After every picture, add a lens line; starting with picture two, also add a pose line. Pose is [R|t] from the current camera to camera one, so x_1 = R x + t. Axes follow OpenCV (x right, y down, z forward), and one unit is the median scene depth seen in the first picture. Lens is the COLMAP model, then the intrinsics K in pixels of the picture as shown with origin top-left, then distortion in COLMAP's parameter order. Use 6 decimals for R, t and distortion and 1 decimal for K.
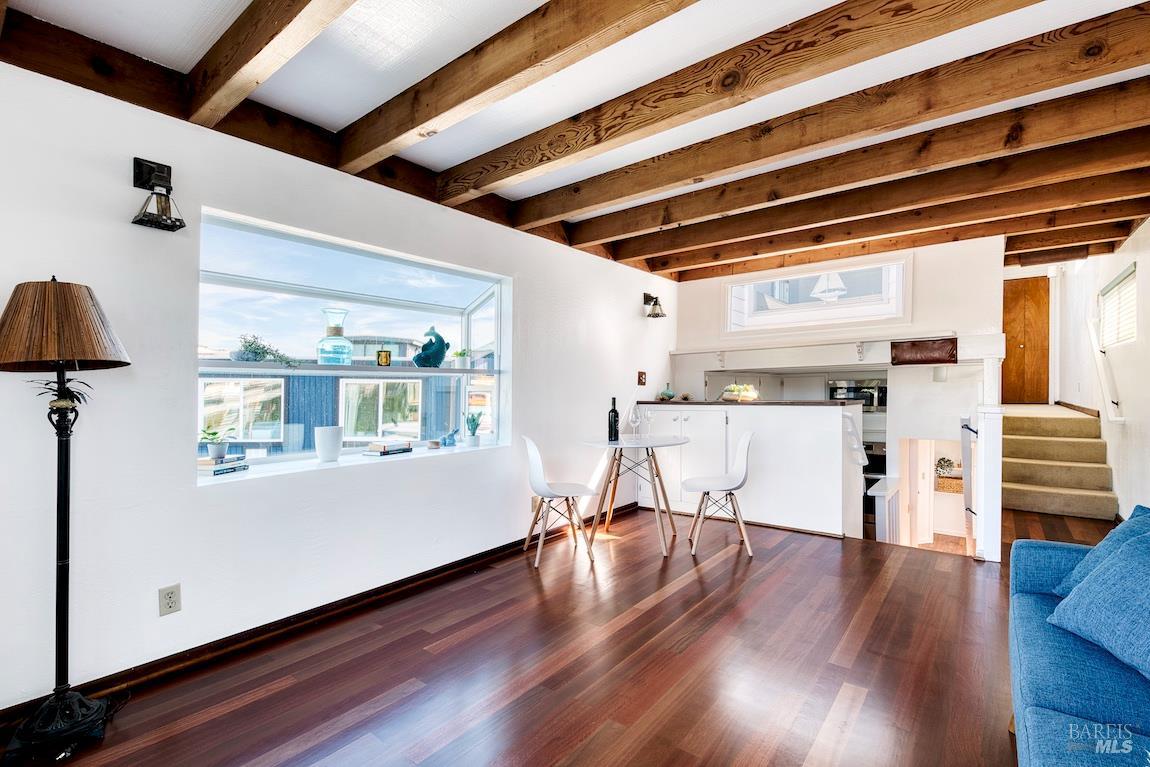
lens RADIAL K [[514.7, 0, 578.8], [0, 514.7, 386.3], [0, 0, 1]] dist [0.001523, -0.008602]
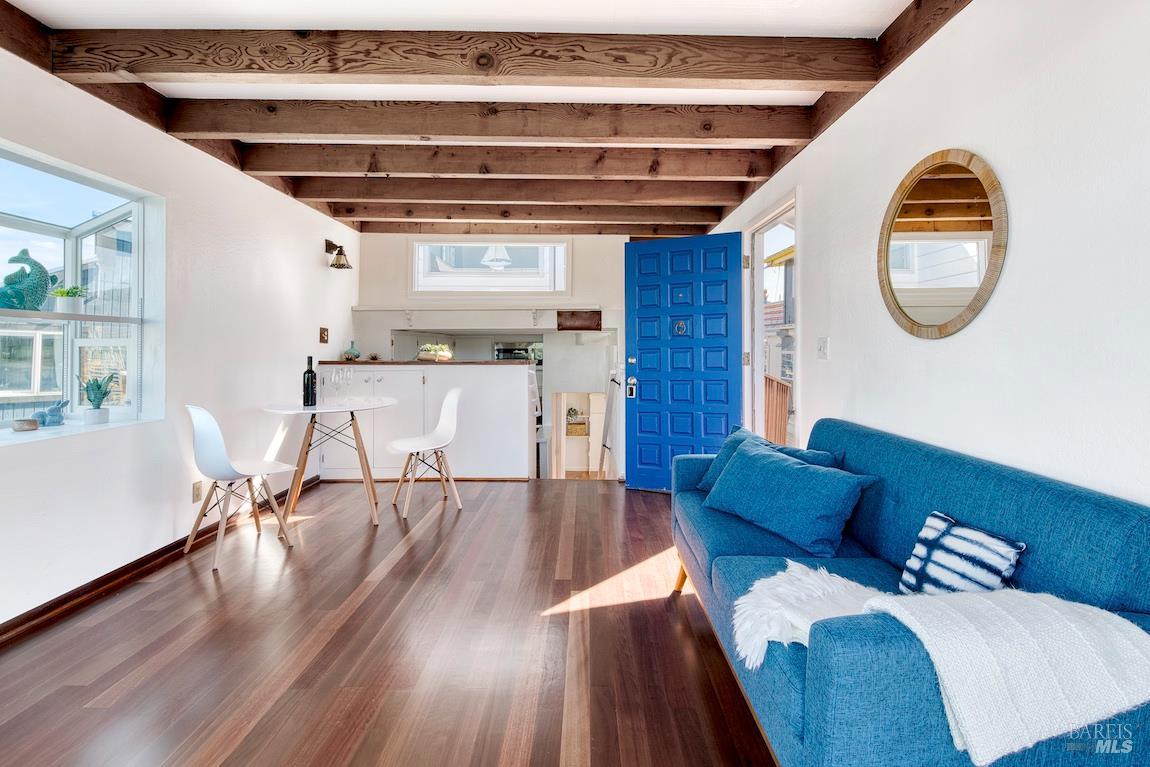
lens RADIAL K [[525.8, 0, 597.7], [0, 525.8, 343.7], [0, 0, 1]] dist [-0.000196, -0.009555]
pose [[0.772067, 0.019439, 0.635244, -0.123922], [-0.015254, 0.999811, -0.012055, 0.003667], [-0.635358, -0.000383, 0.772217, 0.000235]]
